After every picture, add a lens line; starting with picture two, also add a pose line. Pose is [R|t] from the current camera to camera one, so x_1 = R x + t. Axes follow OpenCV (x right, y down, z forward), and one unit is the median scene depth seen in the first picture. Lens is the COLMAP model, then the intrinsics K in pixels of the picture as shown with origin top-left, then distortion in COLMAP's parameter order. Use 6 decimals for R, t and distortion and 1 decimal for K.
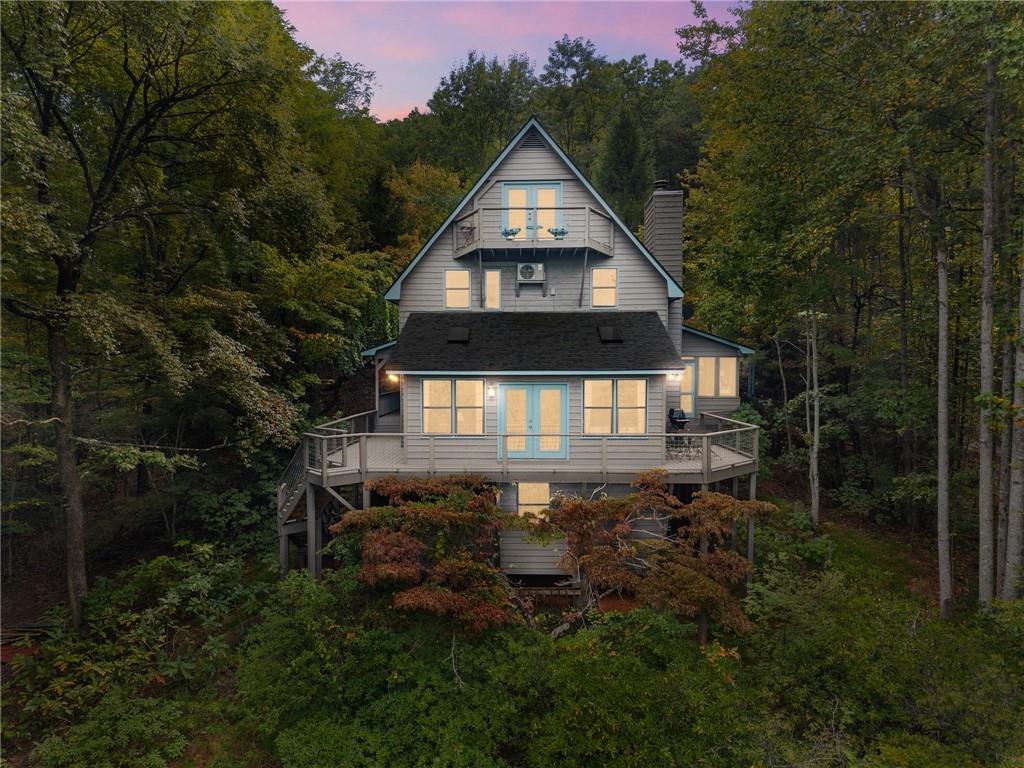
lens RADIAL K [[667.4, 0, 504.9], [0, 667.4, 387.4], [0, 0, 1]] dist [0.008918, -0.006704]
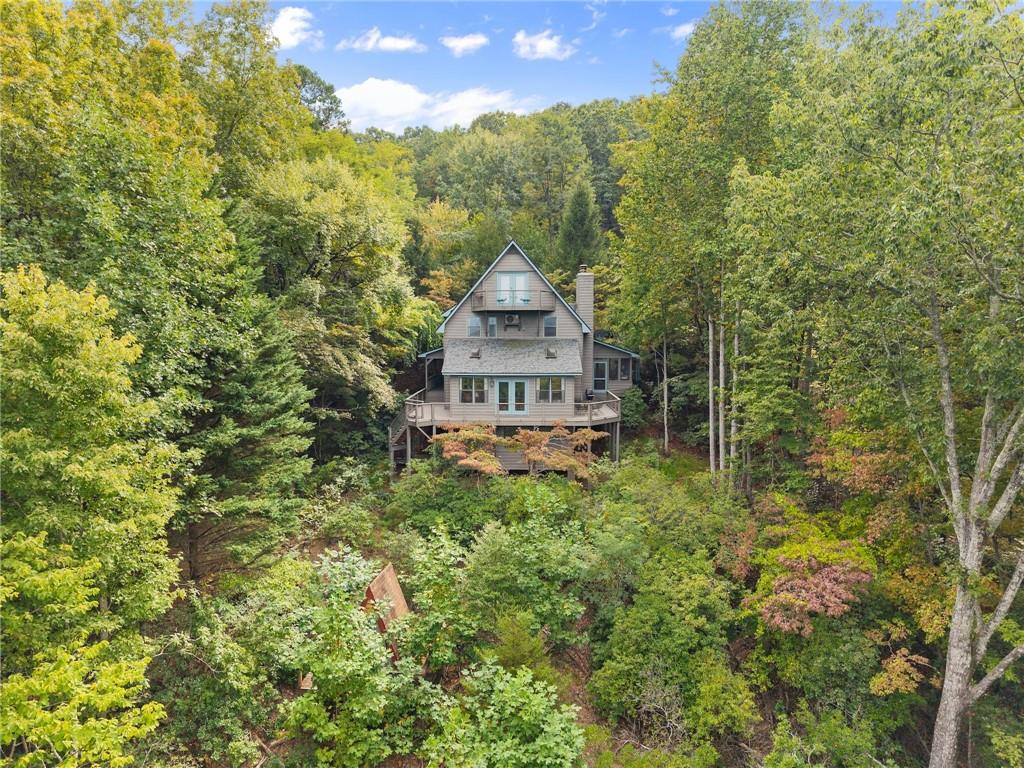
lens RADIAL K [[667.4, 0, 504.9], [0, 667.4, 387.4], [0, 0, 1]] dist [0.008918, -0.006704]
pose [[0.999995, 0.002323, 0.002122, 0.014969], [-0.002444, 0.998259, 0.058937, -0.093248], [-0.001981, -0.058942, 0.998259, -0.990973]]
